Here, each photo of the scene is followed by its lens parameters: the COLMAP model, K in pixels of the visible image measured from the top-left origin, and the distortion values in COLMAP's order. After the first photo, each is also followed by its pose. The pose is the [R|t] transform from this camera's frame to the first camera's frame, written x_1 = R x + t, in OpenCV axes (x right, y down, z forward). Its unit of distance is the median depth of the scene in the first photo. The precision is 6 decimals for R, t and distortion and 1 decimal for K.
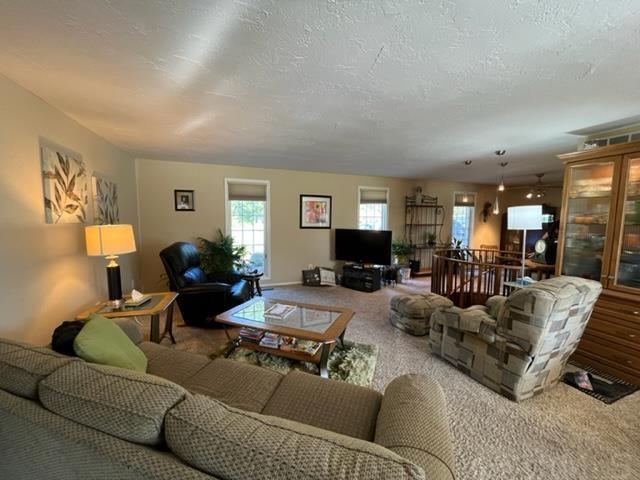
lens RADIAL K [[256.6, 0, 321.1], [0, 256.6, 241.0], [0, 0, 1]] dist [0.000797, 0.000068]
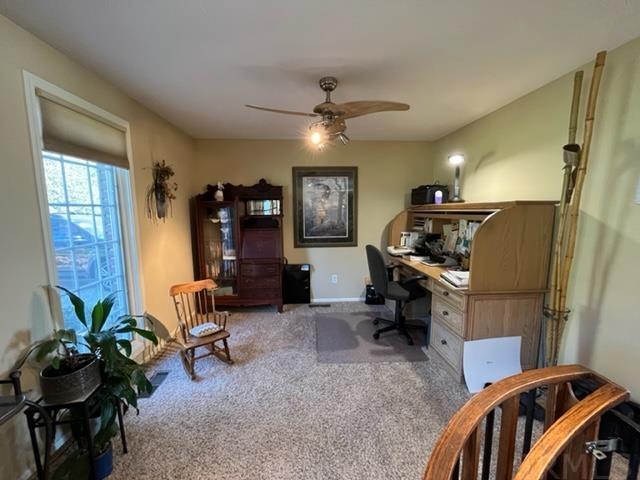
lens RADIAL K [[256.6, 0, 321.3], [0, 256.6, 242.2], [0, 0, 1]] dist [0.000797, 0.000068]
pose [[0.281677, -0.124283, 0.951426, 0.352231], [0.089598, 0.990650, 0.102881, -0.056782], [-0.955317, 0.056267, 0.290179, 0.685140]]
